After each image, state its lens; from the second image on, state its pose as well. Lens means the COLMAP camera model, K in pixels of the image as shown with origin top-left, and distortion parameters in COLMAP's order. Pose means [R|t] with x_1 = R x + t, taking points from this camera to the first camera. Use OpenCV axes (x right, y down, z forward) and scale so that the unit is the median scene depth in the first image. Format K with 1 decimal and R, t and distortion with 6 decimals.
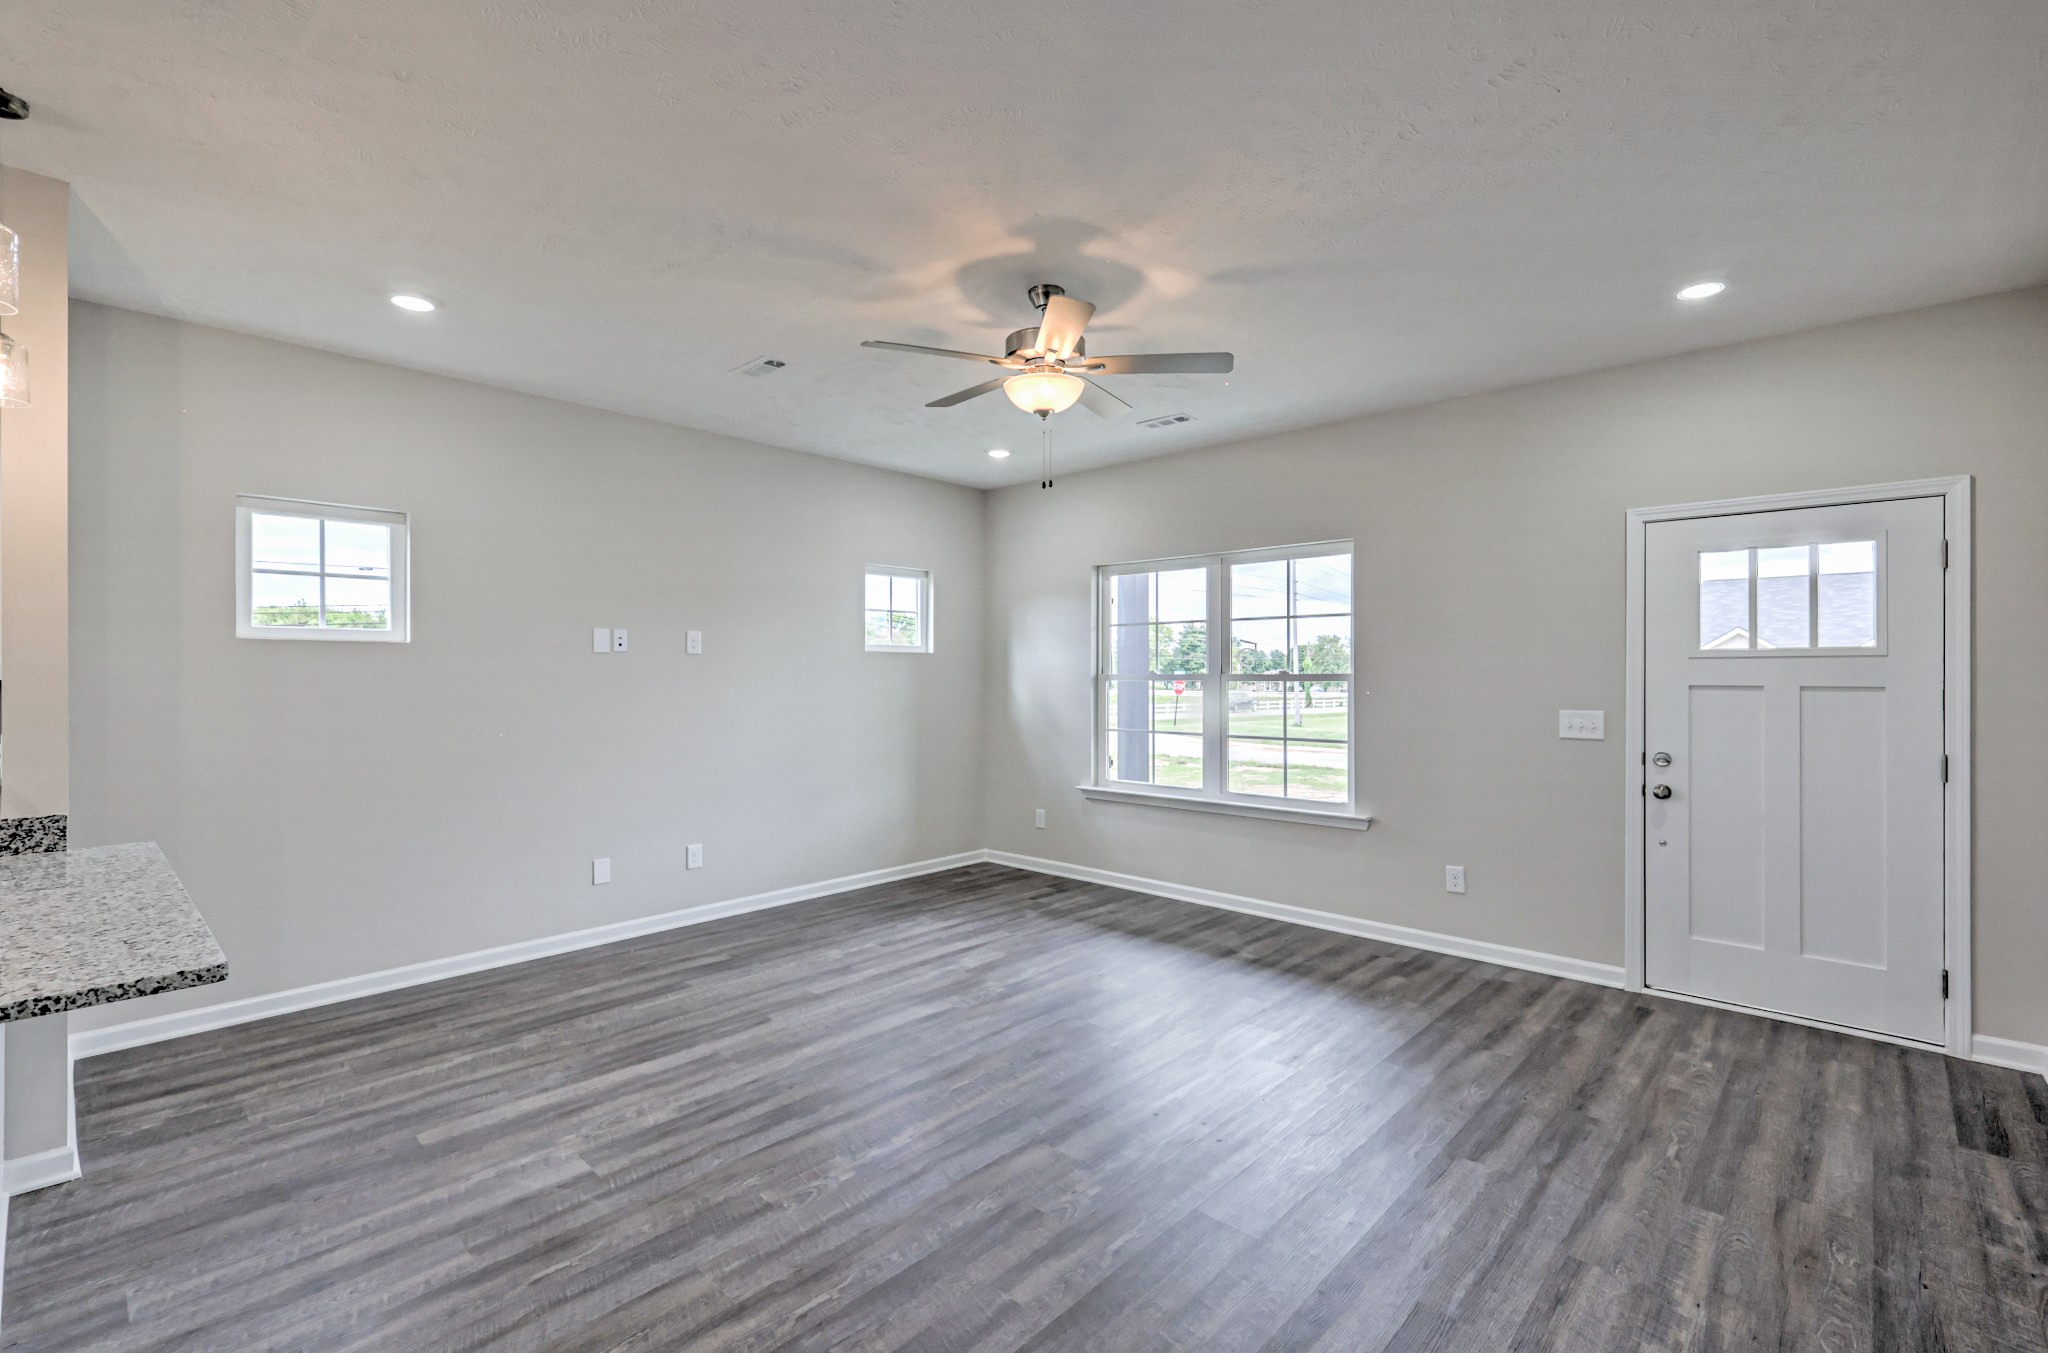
lens RADIAL K [[923.8, 0, 1018.8], [0, 923.8, 665.5], [0, 0, 1]] dist [-0.001902, 0.001295]
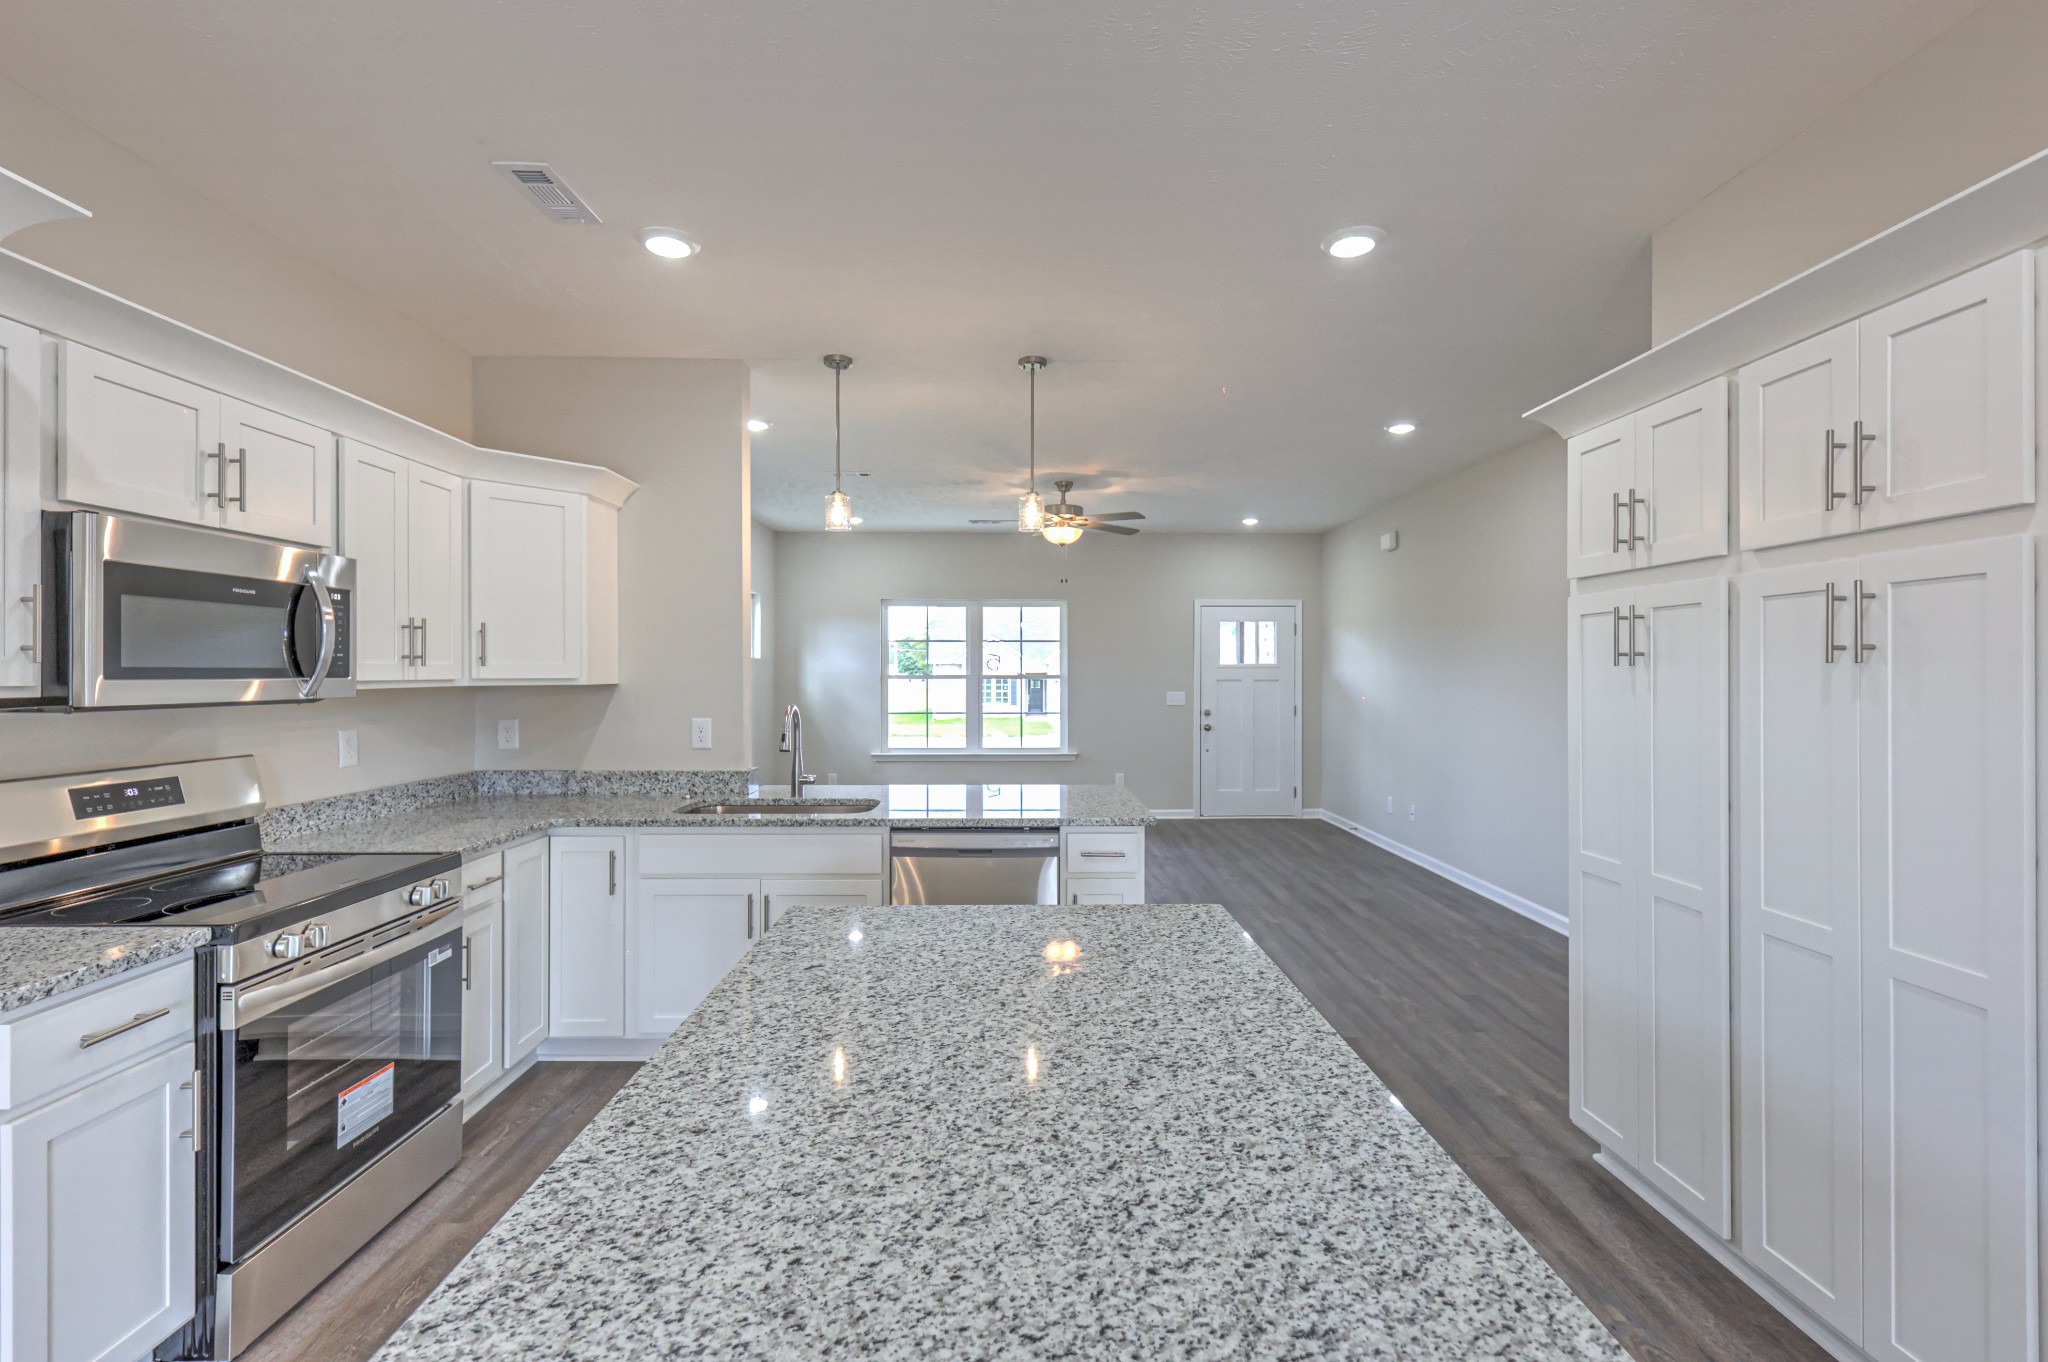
lens RADIAL K [[908.5, 0, 1036.9], [0, 908.5, 671.1], [0, 0, 1]] dist [0.008509, -0.001696]
pose [[0.722610, 0.000459, 0.691256, -1.035359], [-0.008069, 0.999937, 0.007771, -0.012517], [-0.691209, -0.011193, 0.722568, -0.275731]]
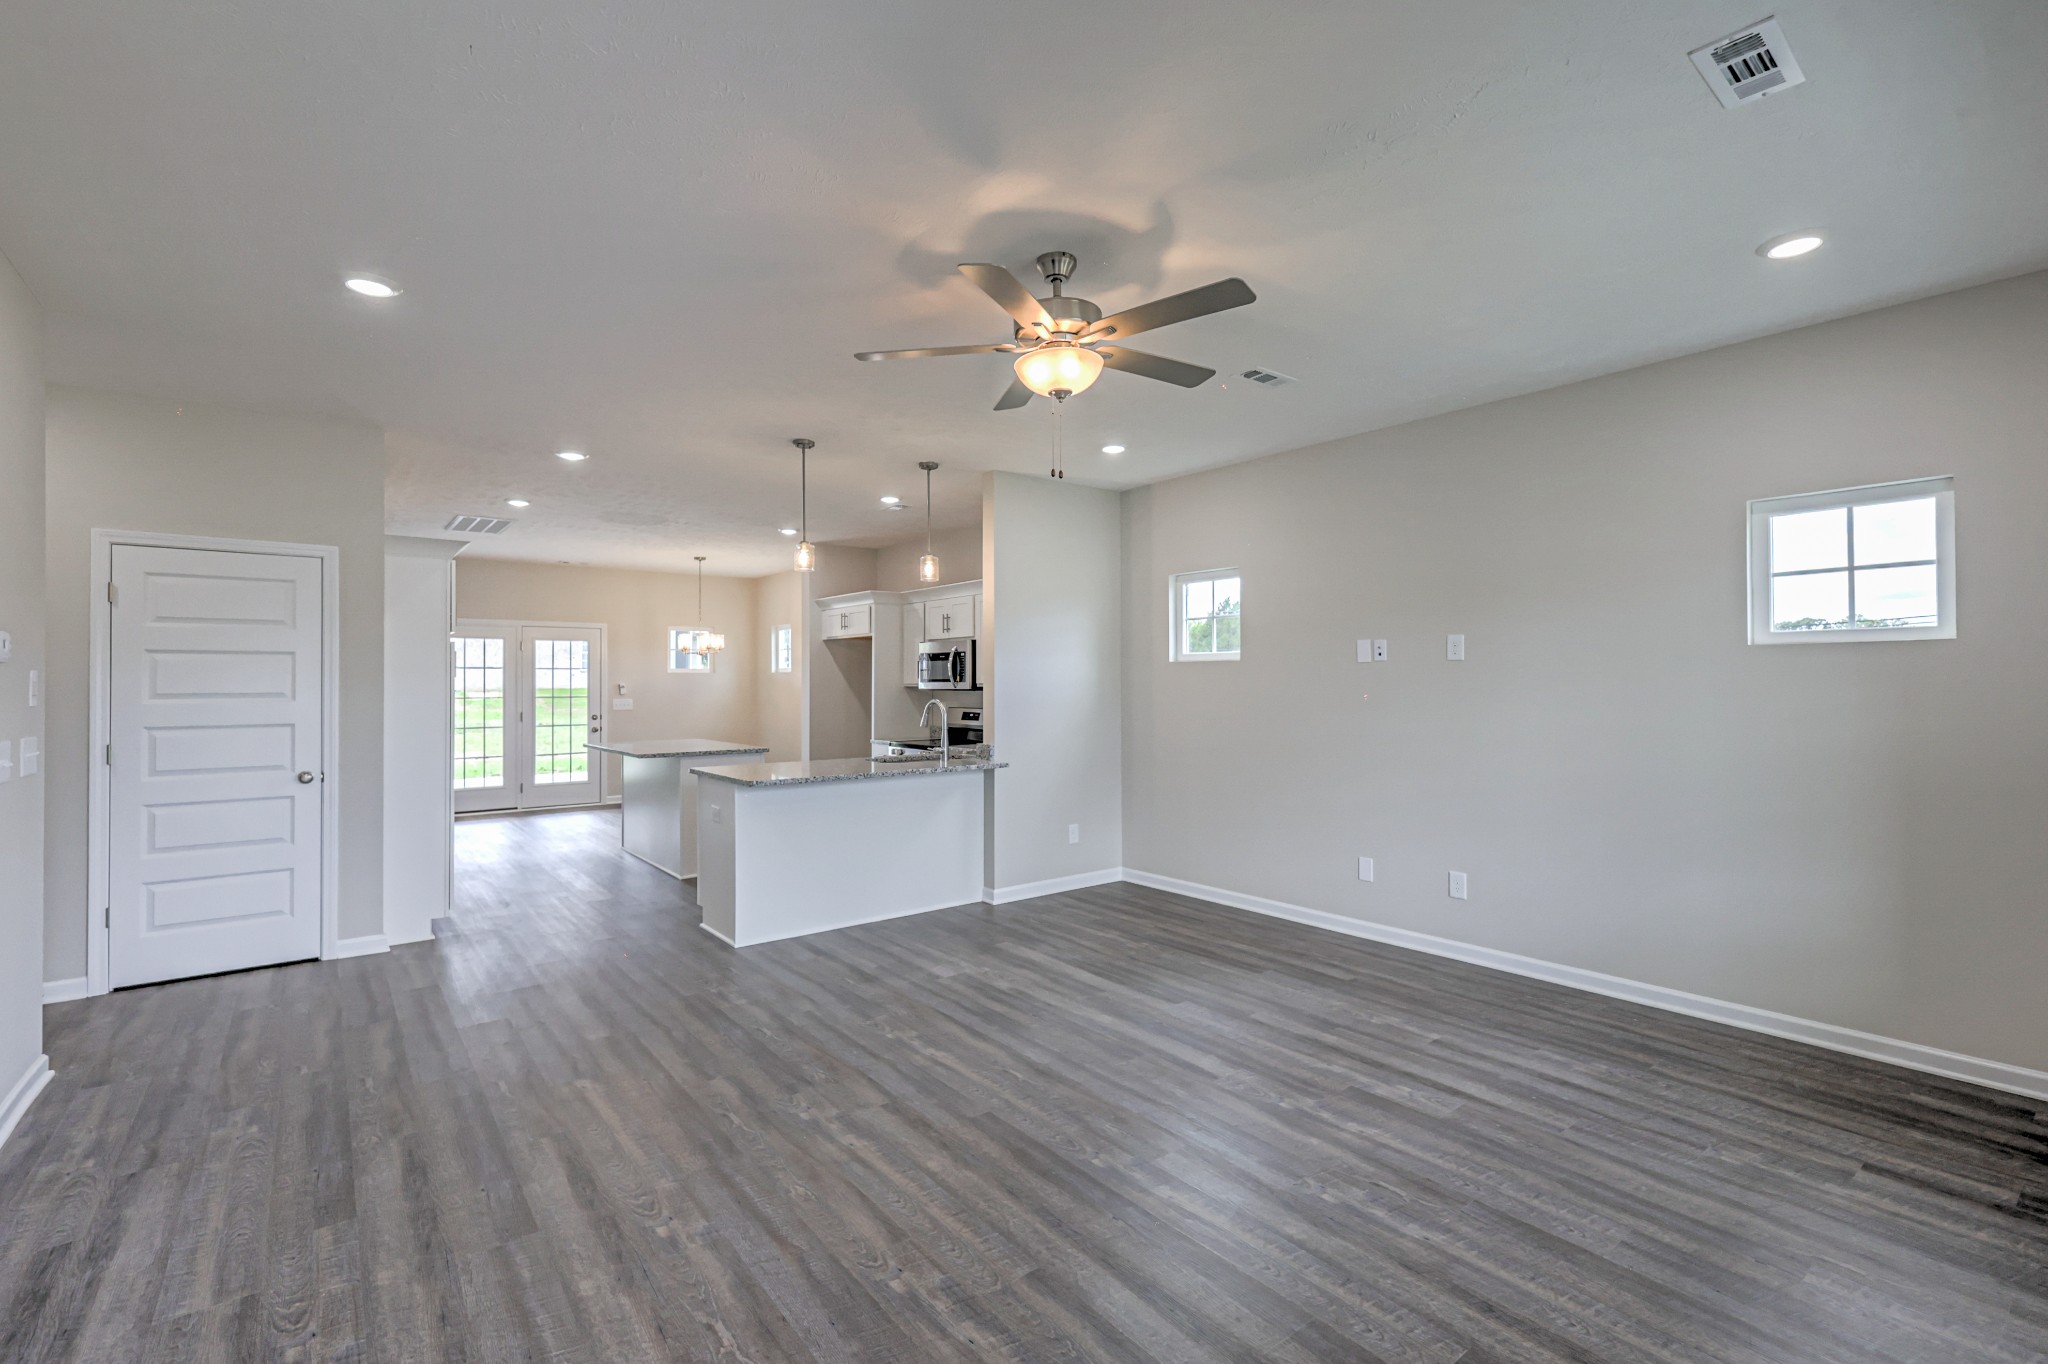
lens RADIAL K [[908.5, 0, 1024.6], [0, 908.5, 672.7], [0, 0, 1]] dist [0.008509, -0.001696]
pose [[-0.167825, -0.007864, -0.985785, 0.710496], [0.016623, 0.999803, -0.010806, 0.002829], [0.985677, -0.018200, -0.167662, 0.873844]]
